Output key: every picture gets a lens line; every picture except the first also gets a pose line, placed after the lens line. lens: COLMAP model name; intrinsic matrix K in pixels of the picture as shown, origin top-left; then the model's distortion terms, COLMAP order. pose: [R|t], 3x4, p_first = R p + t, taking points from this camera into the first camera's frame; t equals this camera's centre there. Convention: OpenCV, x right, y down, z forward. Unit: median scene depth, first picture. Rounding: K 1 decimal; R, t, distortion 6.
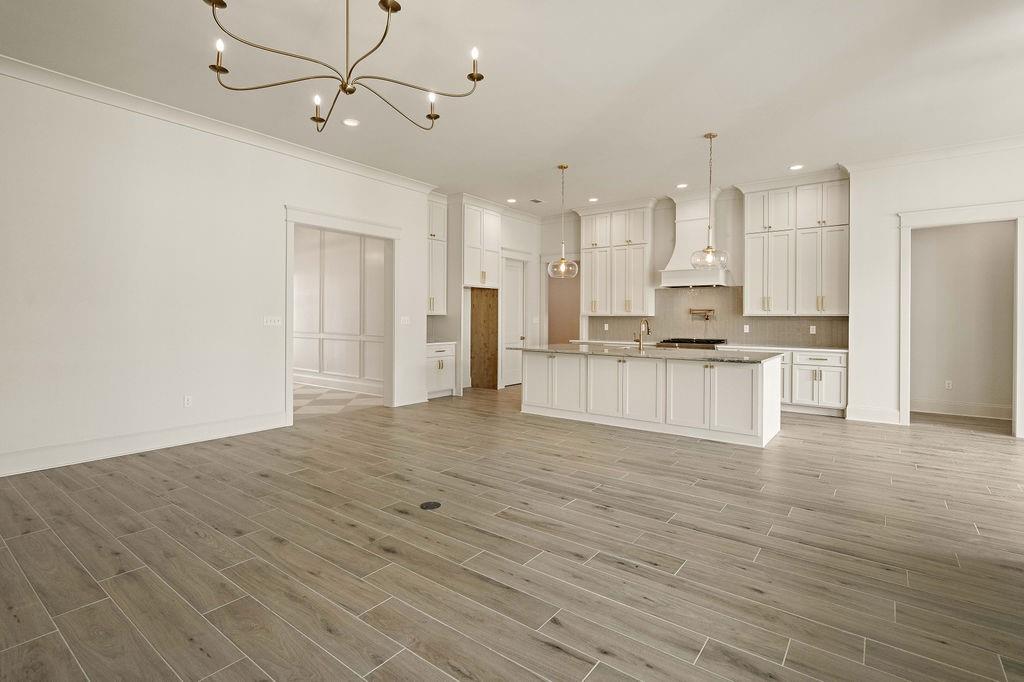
lens RADIAL K [[488.6, 0, 514.2], [0, 488.6, 320.6], [0, 0, 1]] dist [-0.000995, -0.000084]
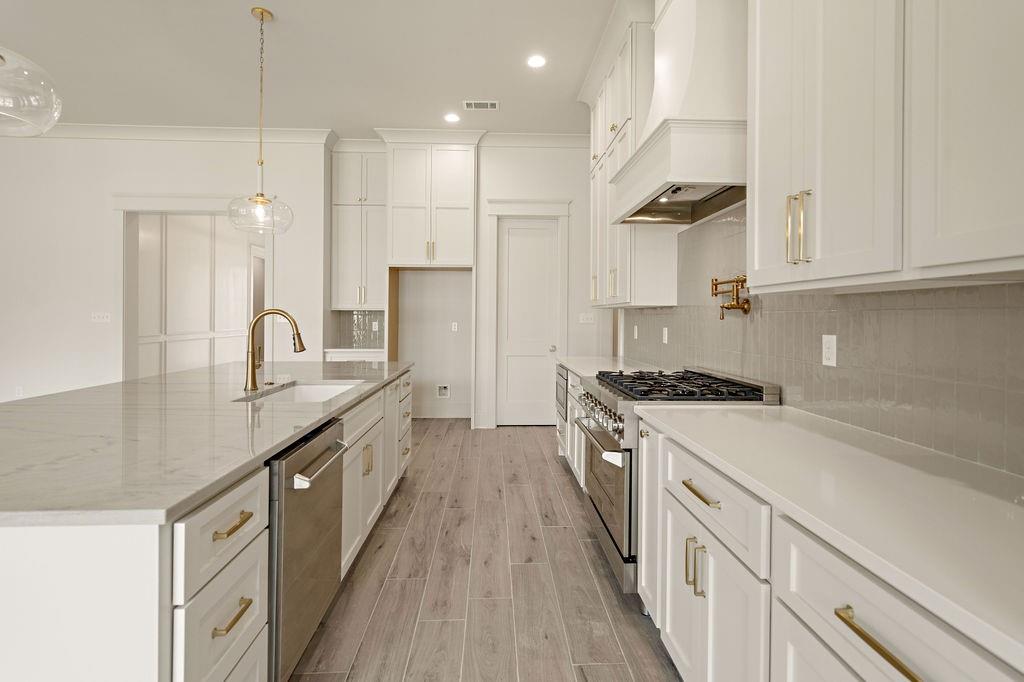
lens RADIAL K [[501.7, 0, 510.9], [0, 501.7, 322.7], [0, 0, 1]] dist [0.001882, 0.000943]
pose [[0.633262, 0.004829, -0.773922, 0.514485], [-0.005953, 0.999981, 0.001368, 0.003626], [0.773914, 0.003740, 0.633279, 0.667369]]
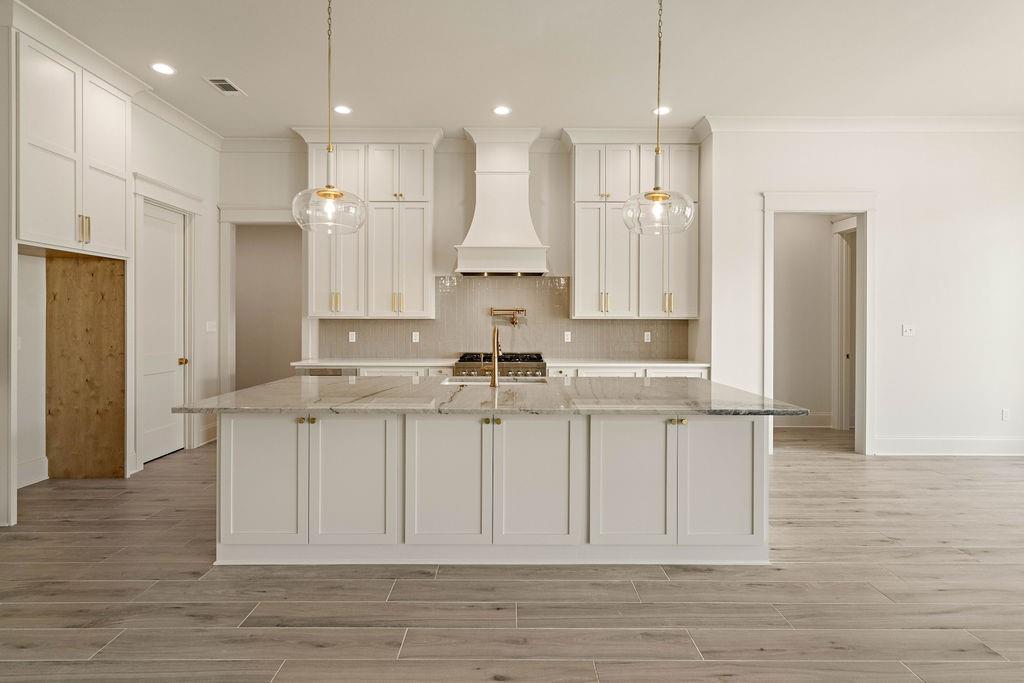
lens RADIAL K [[501.7, 0, 510.9], [0, 501.7, 323.2], [0, 0, 1]] dist [0.001882, 0.000943]
pose [[0.796001, -0.006532, 0.605260, -0.032504], [0.004321, 0.999978, 0.005109, -0.006705], [-0.605280, -0.001452, 0.796011, 0.423955]]
